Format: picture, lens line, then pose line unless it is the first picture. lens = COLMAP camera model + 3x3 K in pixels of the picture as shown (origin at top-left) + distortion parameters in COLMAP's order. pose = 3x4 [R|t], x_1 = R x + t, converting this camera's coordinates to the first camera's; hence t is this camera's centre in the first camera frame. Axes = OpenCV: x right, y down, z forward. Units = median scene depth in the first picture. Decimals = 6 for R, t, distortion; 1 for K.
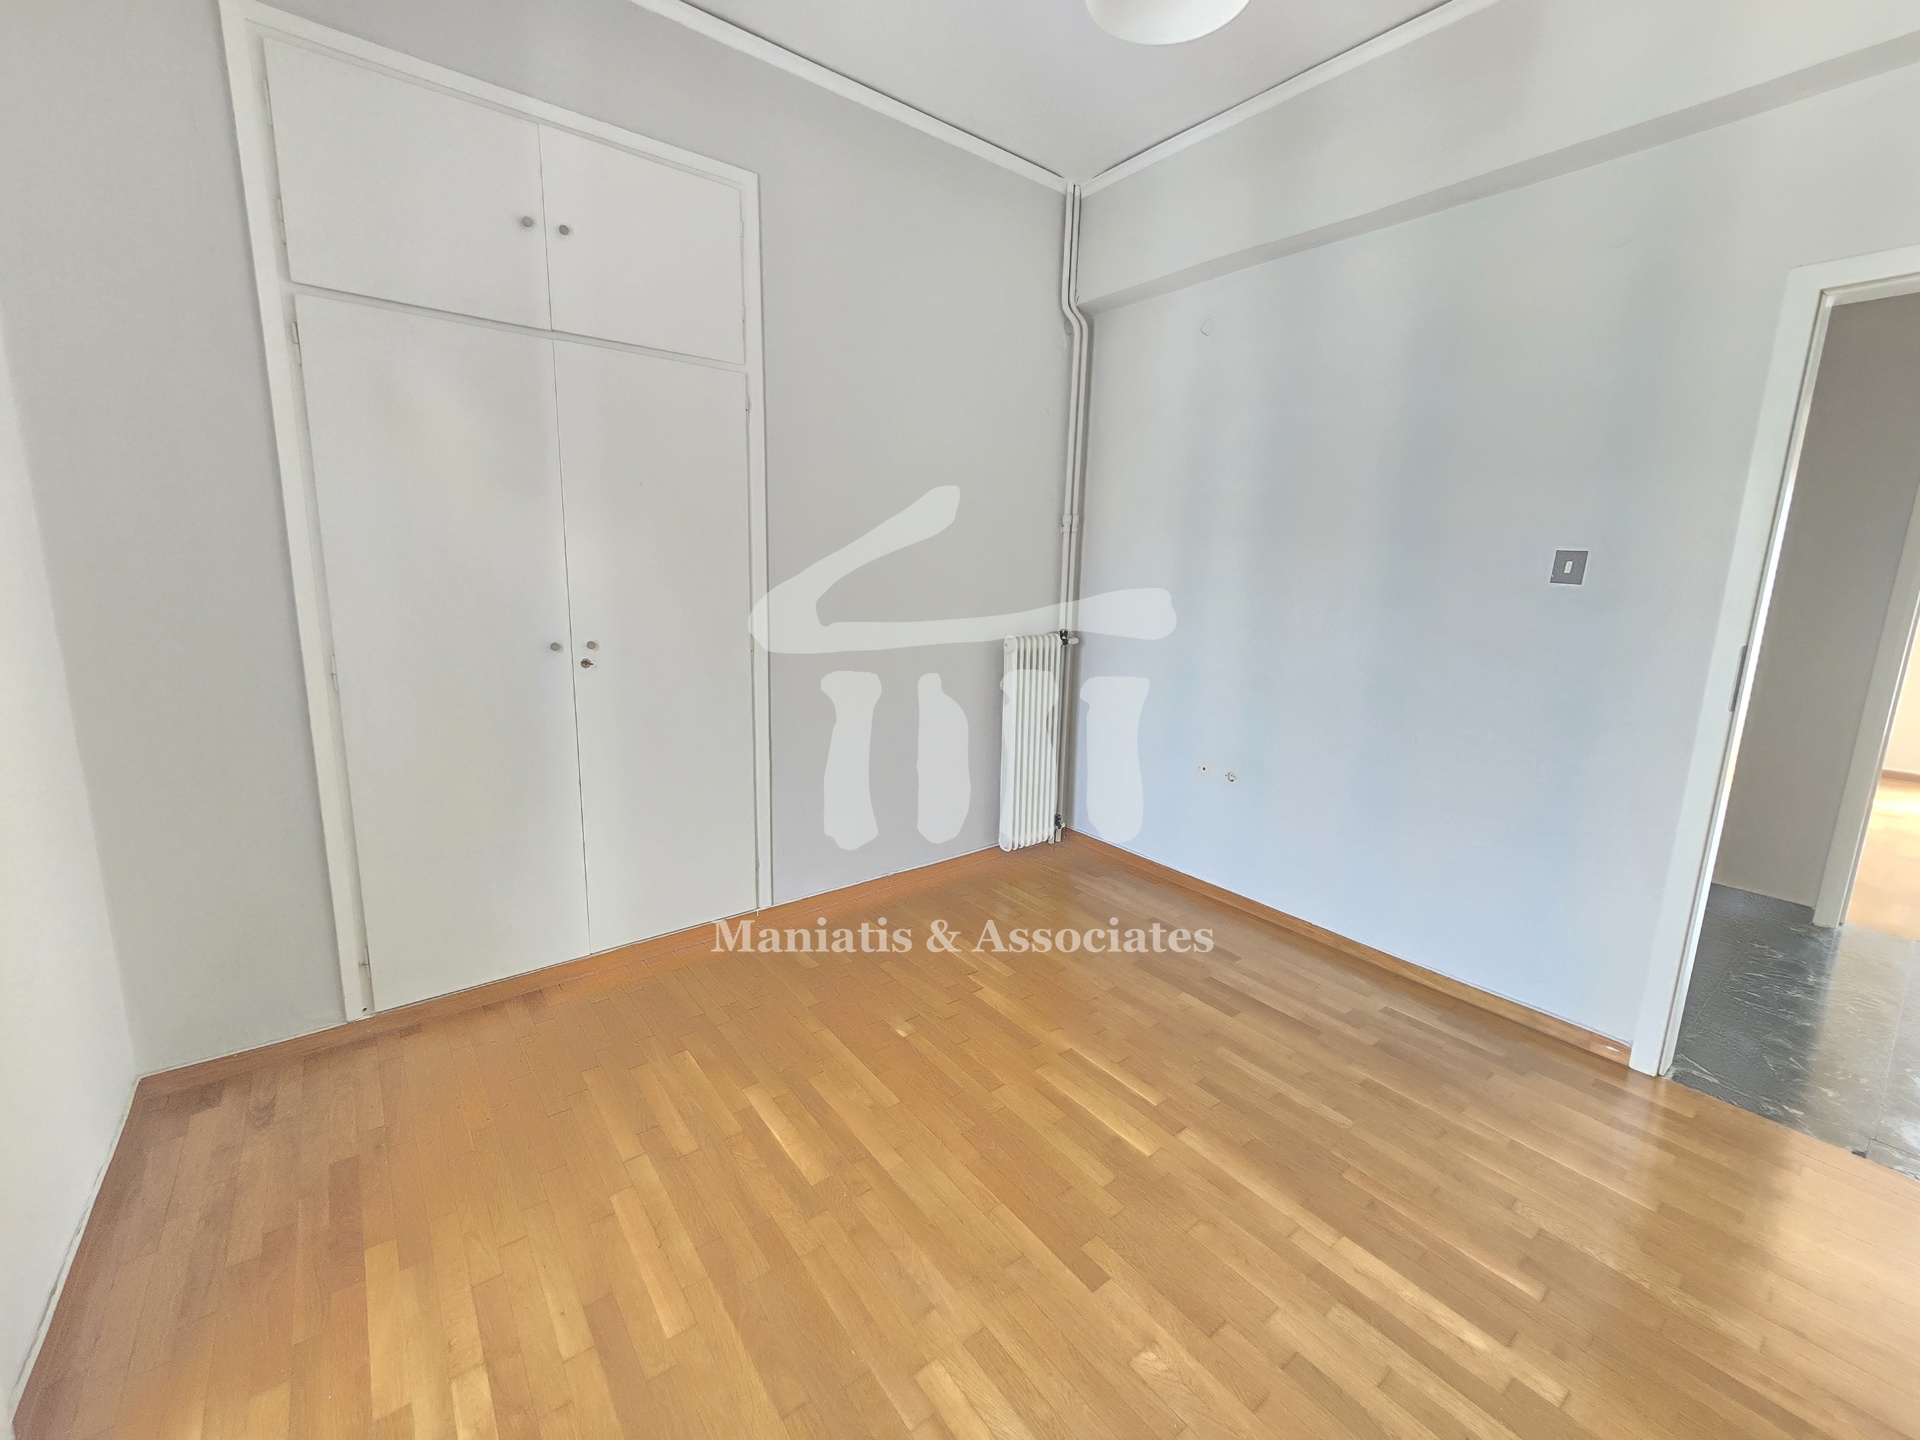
lens RADIAL K [[784.3, 0, 960.1], [0, 784.3, 710.6], [0, 0, 1]] dist [0.000858, -0.000156]
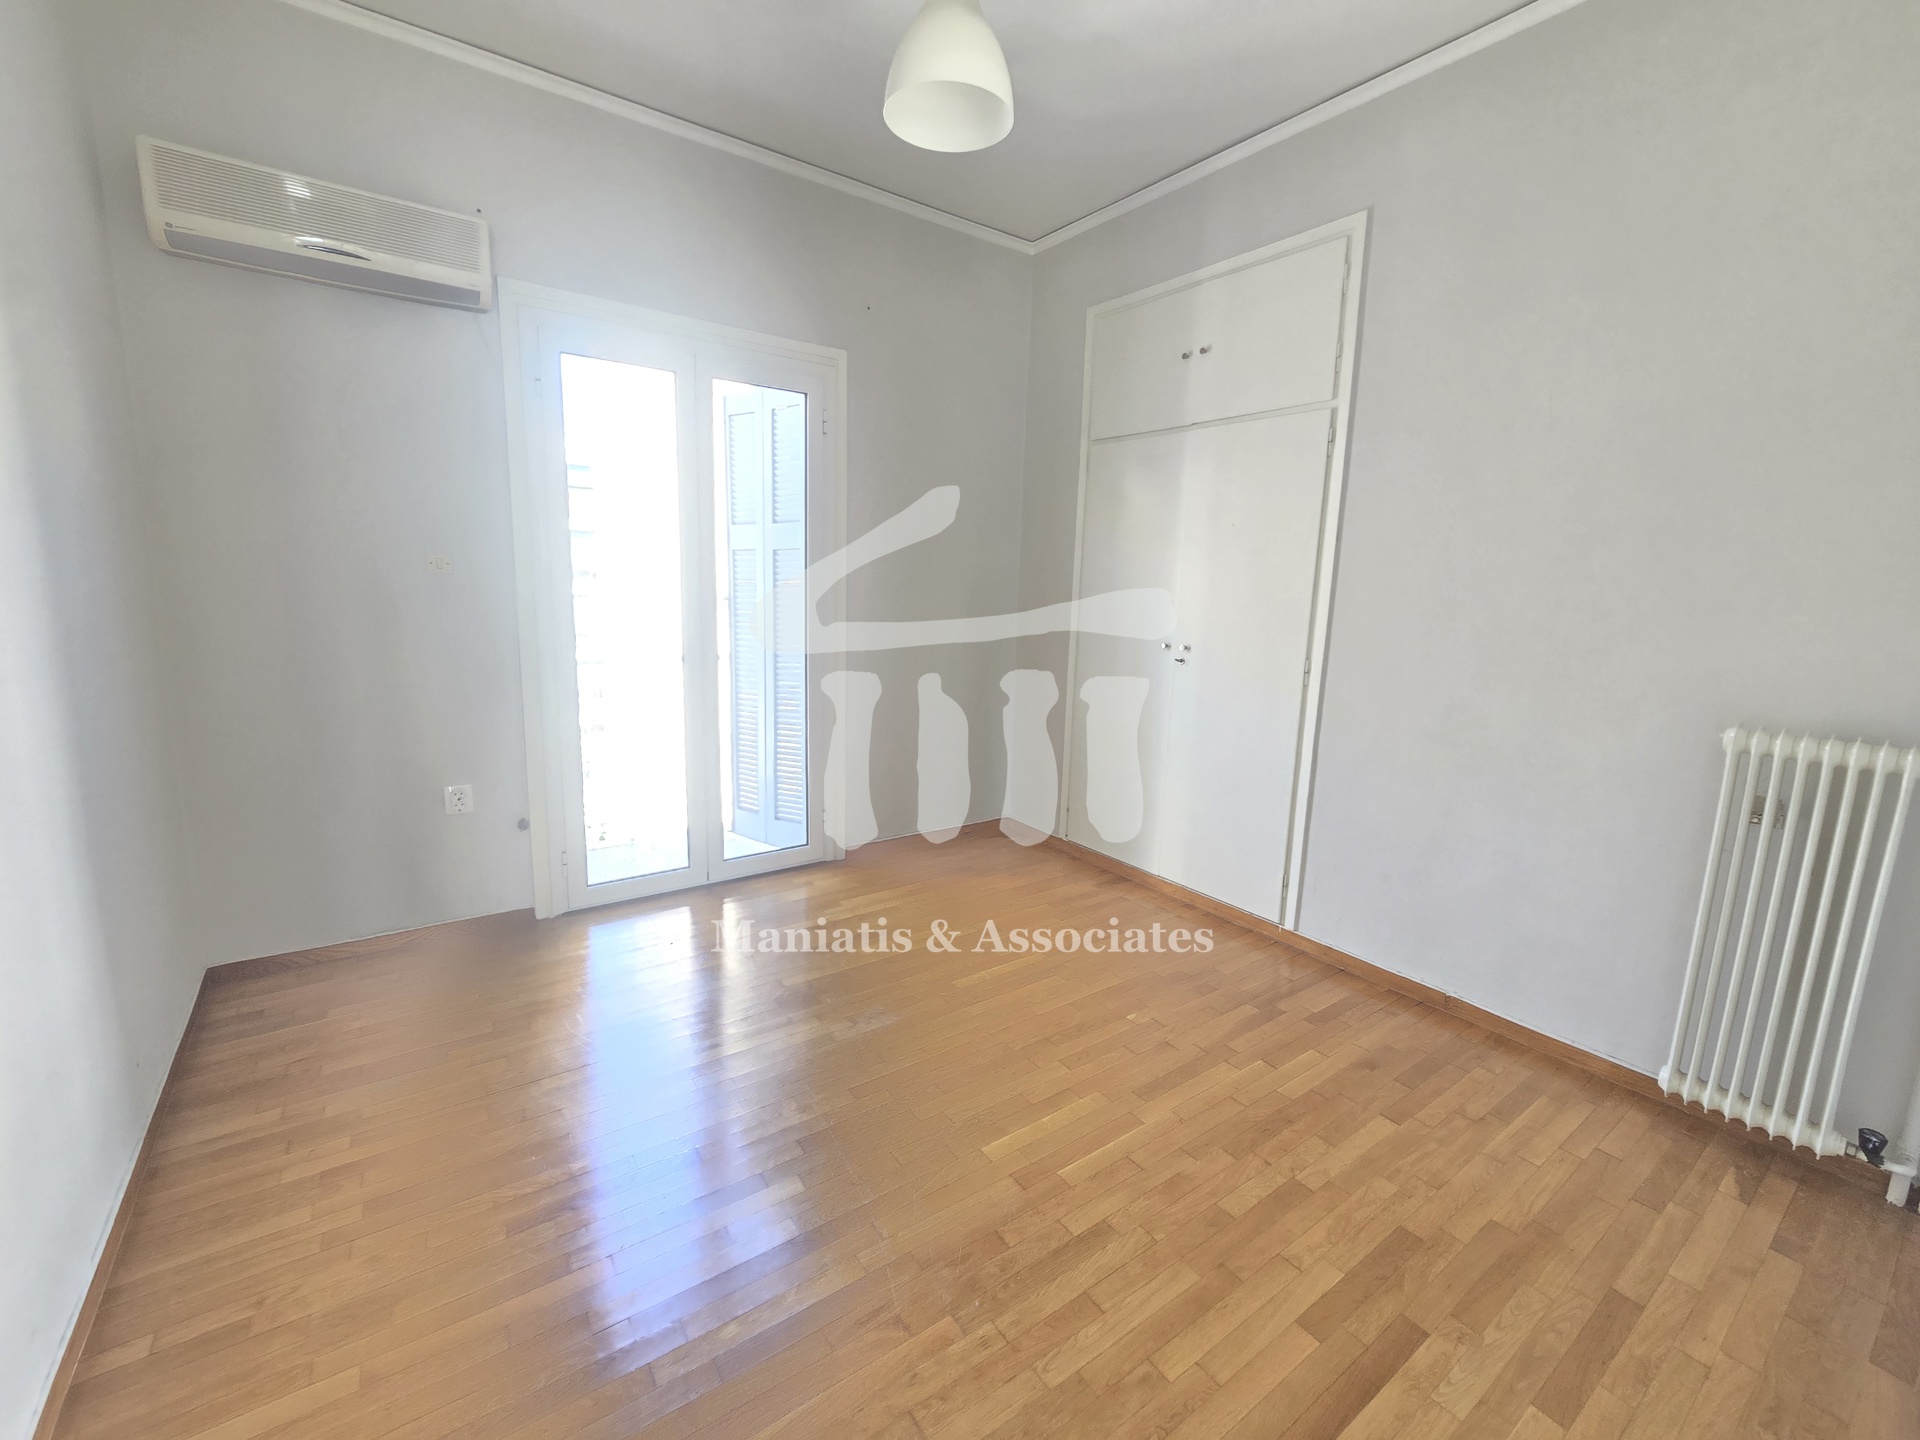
lens RADIAL K [[797.0, 0, 975.6], [0, 797.0, 715.8], [0, 0, 1]] dist [0.000576, 0.000330]
pose [[-0.033881, 0.143136, -0.989123, 1.133732], [-0.218900, 0.964598, 0.147085, -0.115803], [0.975159, 0.221503, -0.001350, 0.841542]]
